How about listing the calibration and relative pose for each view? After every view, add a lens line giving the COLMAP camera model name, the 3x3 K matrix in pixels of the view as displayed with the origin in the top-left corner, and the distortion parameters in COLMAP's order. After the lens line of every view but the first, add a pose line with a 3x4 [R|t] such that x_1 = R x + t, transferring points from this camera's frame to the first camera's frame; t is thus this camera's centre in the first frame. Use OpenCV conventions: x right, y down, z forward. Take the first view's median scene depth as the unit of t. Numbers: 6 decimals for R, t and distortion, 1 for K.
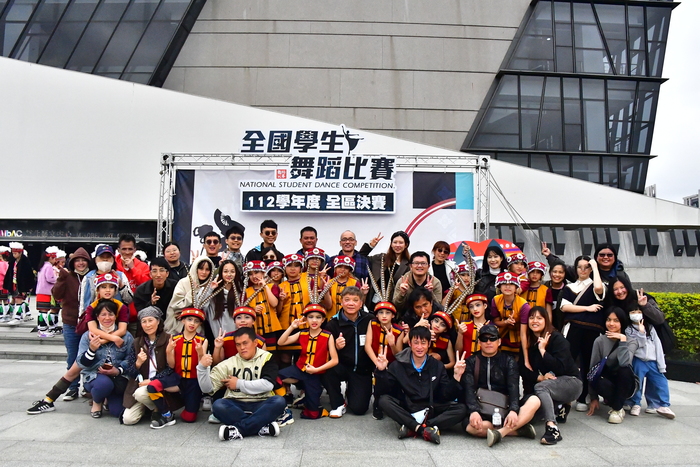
lens RADIAL K [[572.5, 0, 350.0], [0, 572.5, 233.5], [0, 0, 1]] dist [-0.087557, -0.000984]
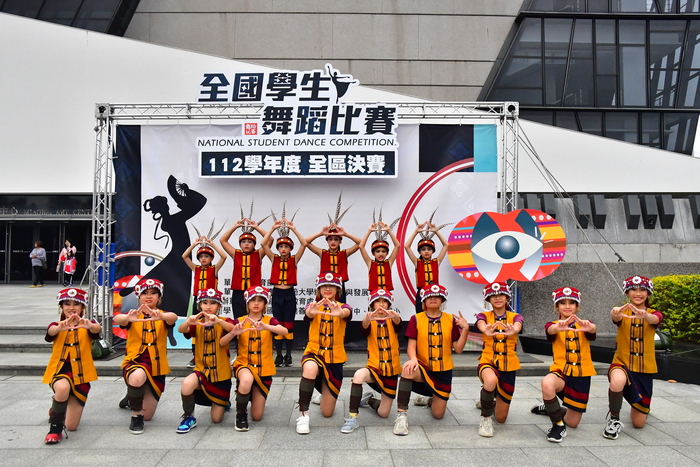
lens RADIAL K [[646.5, 0, 350.0], [0, 646.5, 233.5], [0, 0, 1]] dist [-0.007486, 0.002824]
pose [[0.999924, -0.011838, 0.003441, 0.010271], [0.011684, 0.999060, 0.041751, 0.003098], [-0.003932, -0.041708, 0.999122, 0.107955]]
